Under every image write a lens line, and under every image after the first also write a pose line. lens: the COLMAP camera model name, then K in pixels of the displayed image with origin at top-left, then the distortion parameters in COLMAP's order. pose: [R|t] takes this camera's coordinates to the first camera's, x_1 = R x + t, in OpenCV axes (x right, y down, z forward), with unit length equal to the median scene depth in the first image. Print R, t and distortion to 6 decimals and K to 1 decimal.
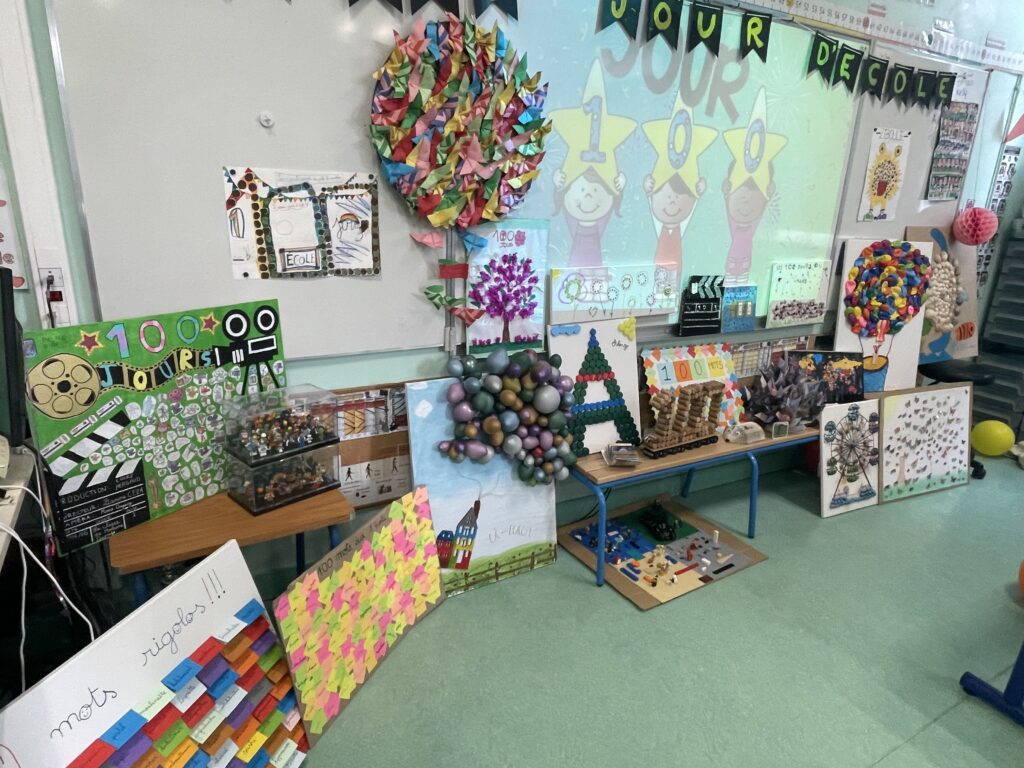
lens RADIAL K [[622.5, 0, 508.7], [0, 622.5, 387.8], [0, 0, 1]] dist [-0.004084, 0.000349]
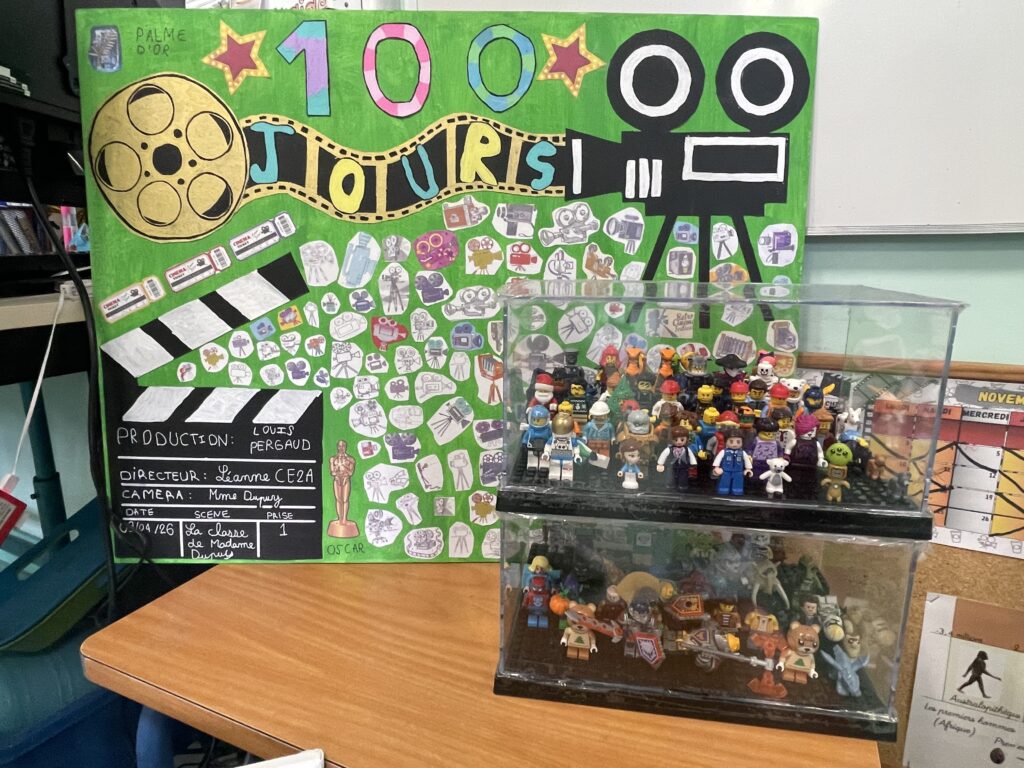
lens RADIAL K [[622.5, 0, 512.9], [0, 622.5, 383.7], [0, 0, 1]] dist [-0.004084, 0.000349]
pose [[0.541348, 0.129346, -0.830790, -0.167427], [-0.230879, 0.972982, 0.001042, 0.063841], [0.808478, 0.191248, 0.556585, 0.708309]]
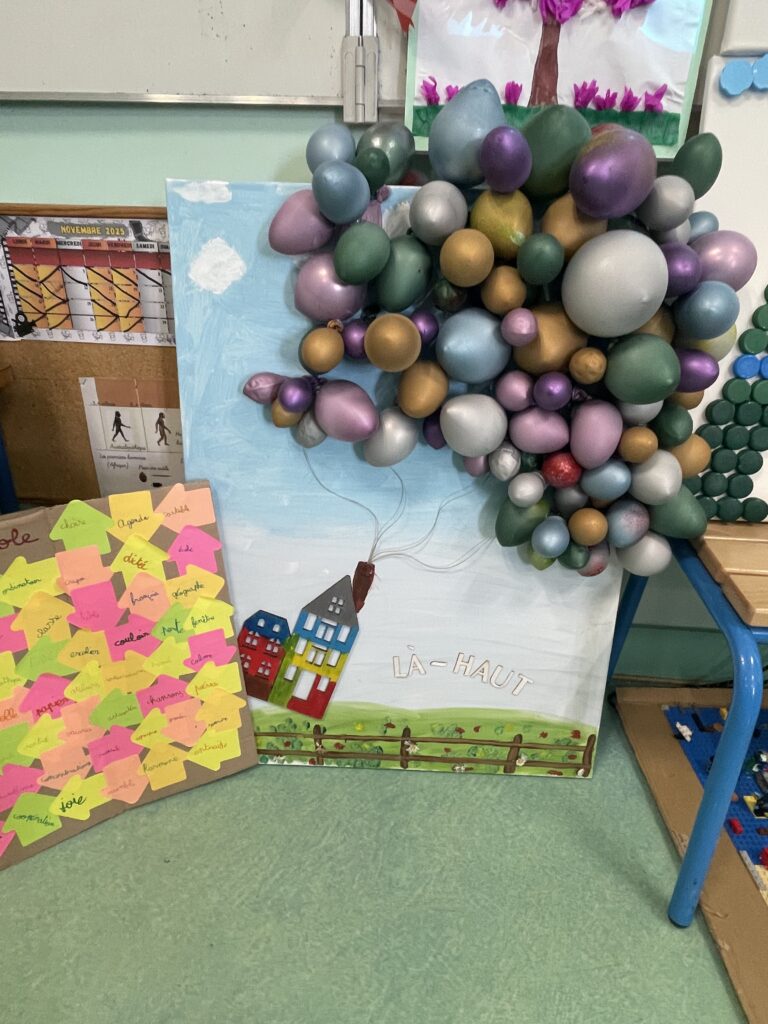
lens RADIAL K [[622.5, 0, 387.8], [0, 622.5, 509.5], [0, 0, 1]] dist [-0.004084, 0.000349]
pose [[0.837414, 0.232514, -0.494646, 0.154751], [-0.159433, 0.969559, 0.185839, 0.090828], [0.522799, -0.076761, 0.848993, 0.790684]]
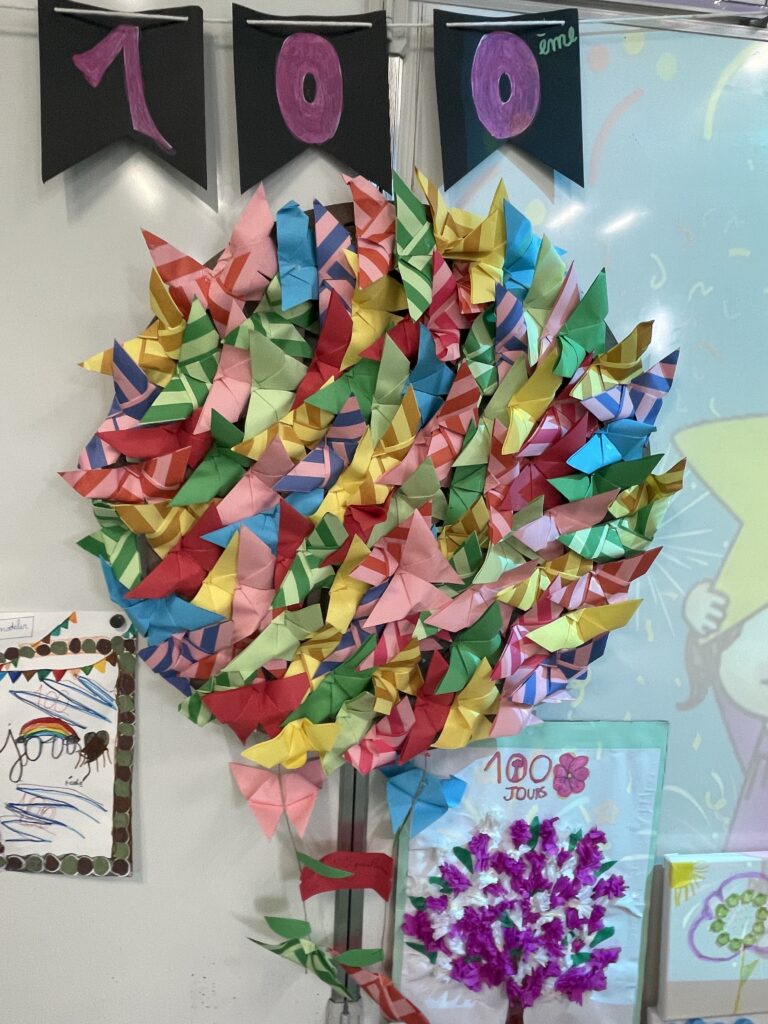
lens RADIAL K [[622.5, 0, 386.5], [0, 622.5, 506.0], [0, 0, 1]] dist [-0.004084, 0.000349]
pose [[0.917392, 0.052212, -0.394545, 0.059582], [-0.129983, 0.976301, -0.173035, -0.353048], [0.376160, 0.210025, 0.902437, 0.700079]]
